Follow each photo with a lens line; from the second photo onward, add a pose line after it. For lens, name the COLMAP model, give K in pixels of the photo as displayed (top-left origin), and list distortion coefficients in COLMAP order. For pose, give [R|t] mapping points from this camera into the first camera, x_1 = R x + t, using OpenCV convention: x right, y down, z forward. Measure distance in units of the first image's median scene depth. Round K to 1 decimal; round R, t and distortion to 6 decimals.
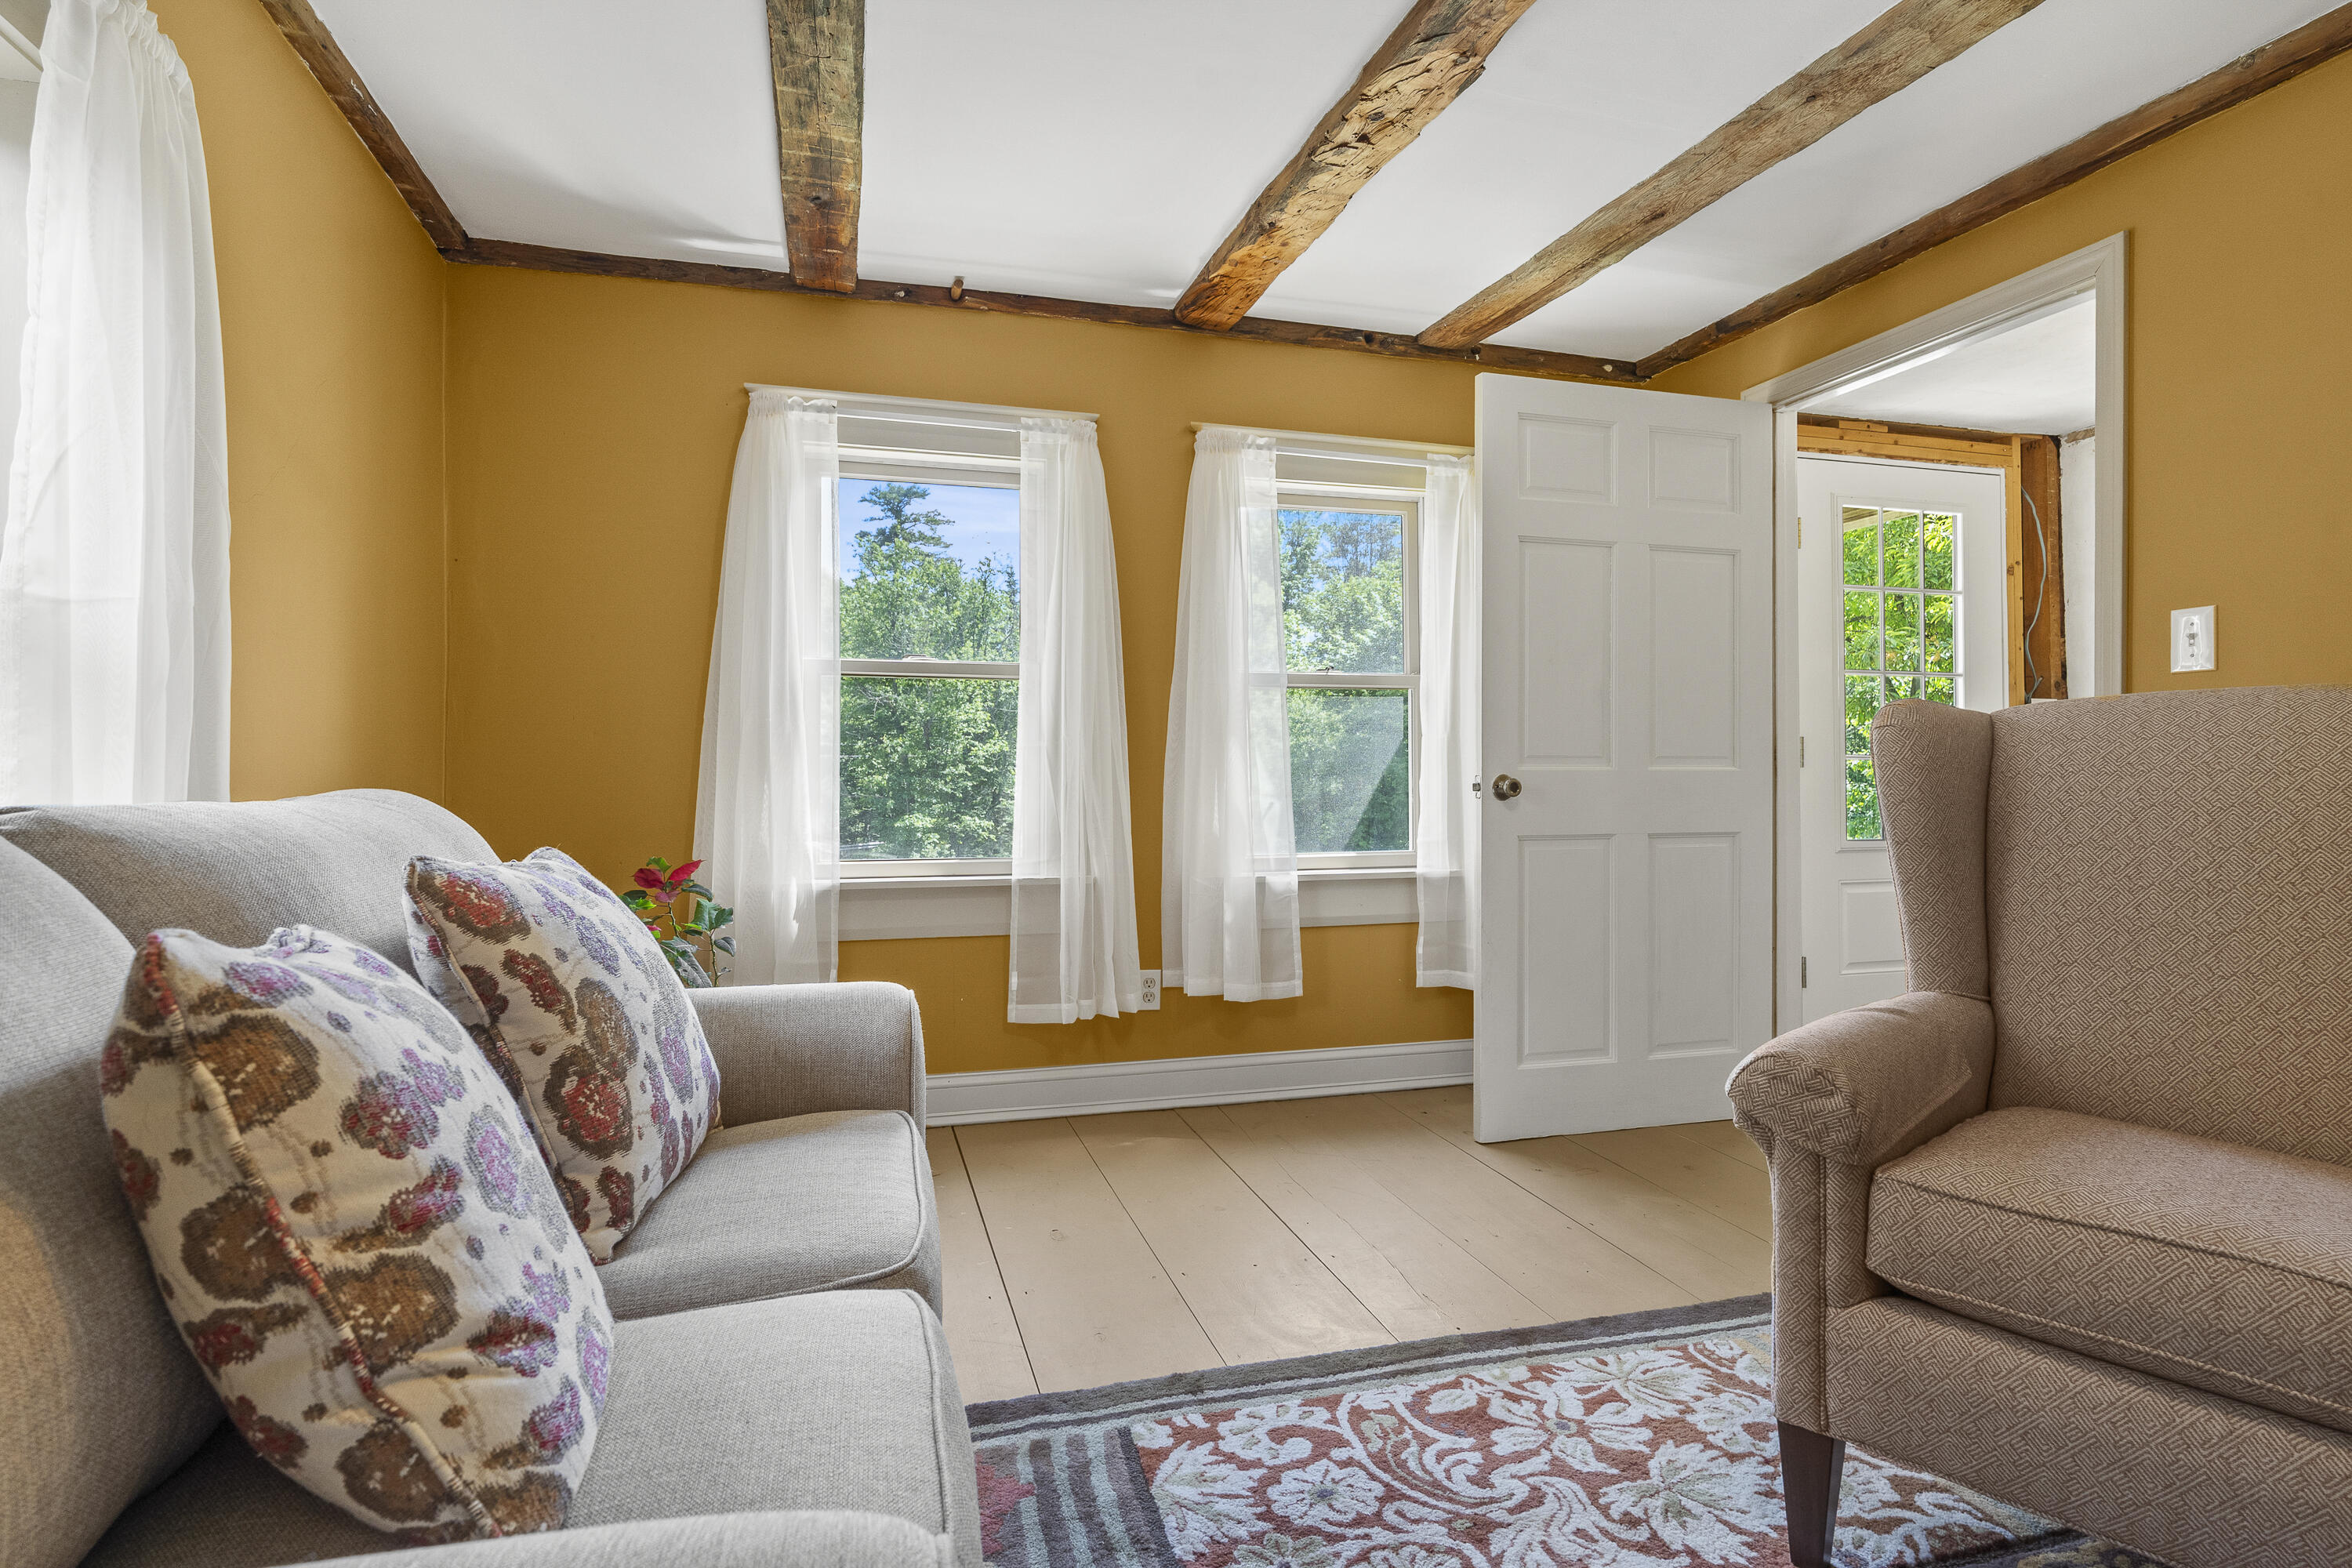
lens RADIAL K [[1194.8, 0, 1180.5], [0, 1194.8, 747.3], [0, 0, 1]] dist [0.001376, 0.000345]
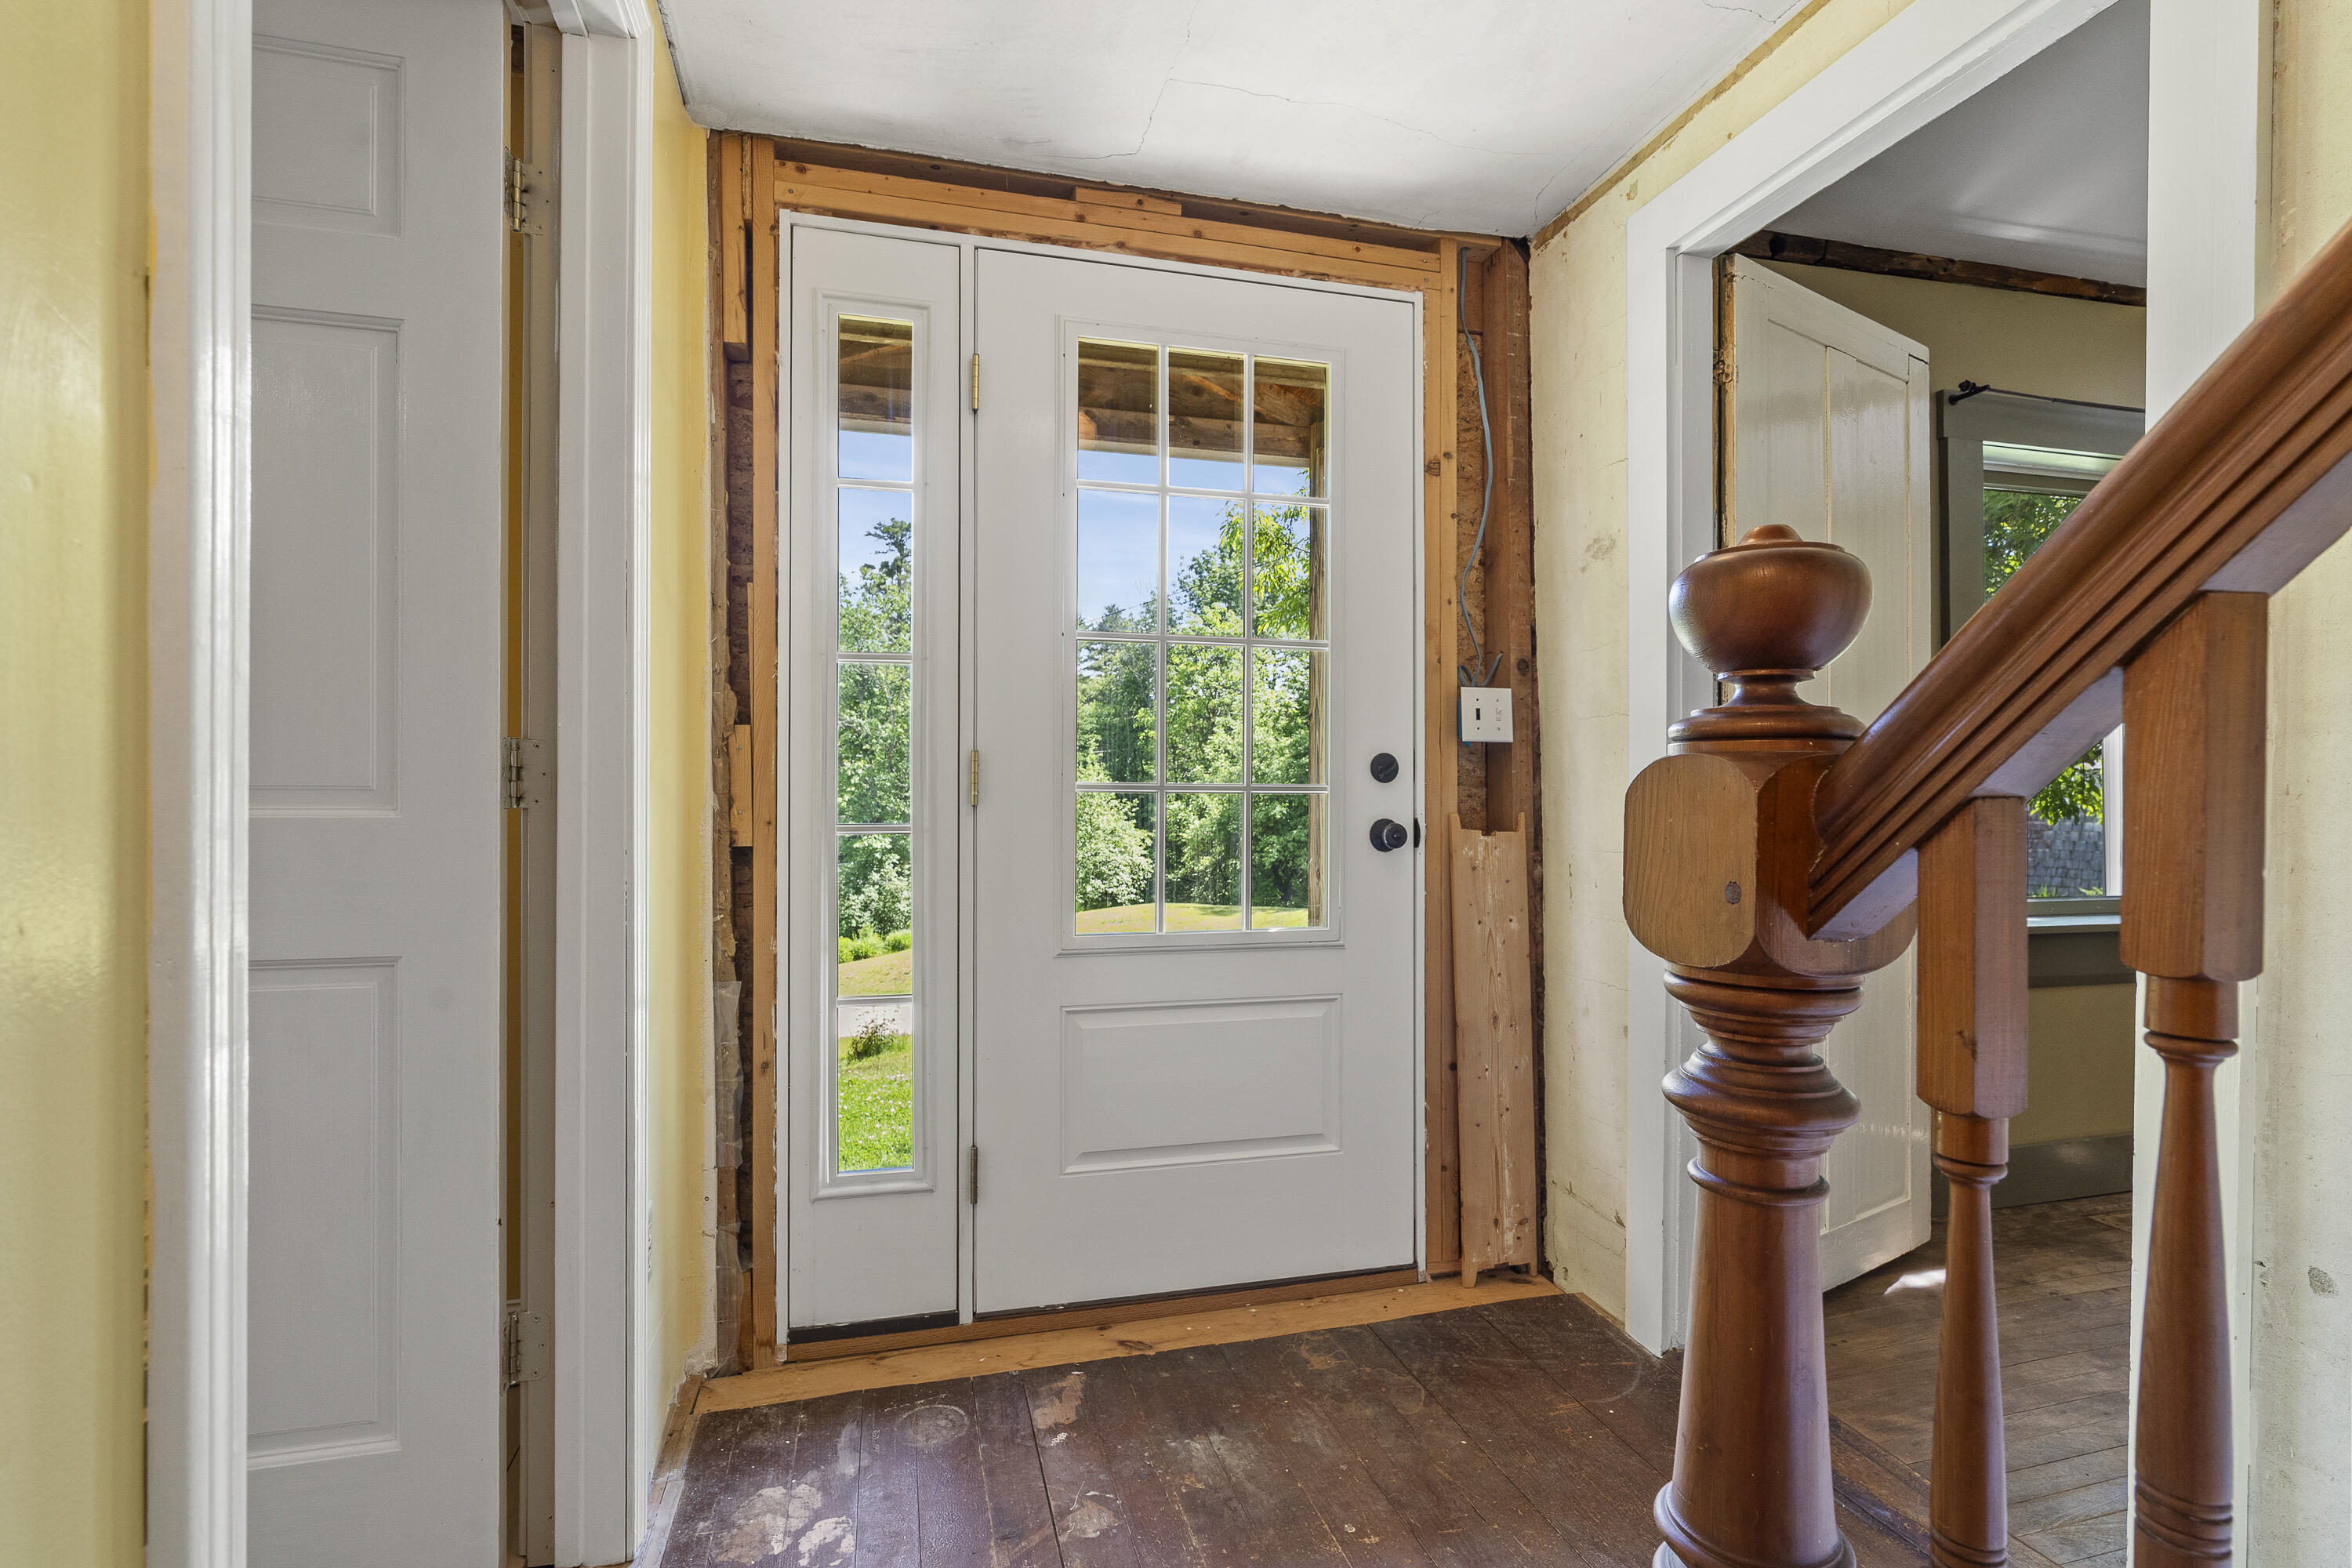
lens RADIAL K [[1119.3, 0, 1176.0], [0, 1119.3, 784.0], [0, 0, 1]] dist [0.001986, 0.000097]
pose [[0.999738, 0.004296, -0.022494, 0.580199], [-0.004042, 0.999928, 0.011304, 0.000569], [0.022541, -0.011210, 0.999683, 0.448633]]
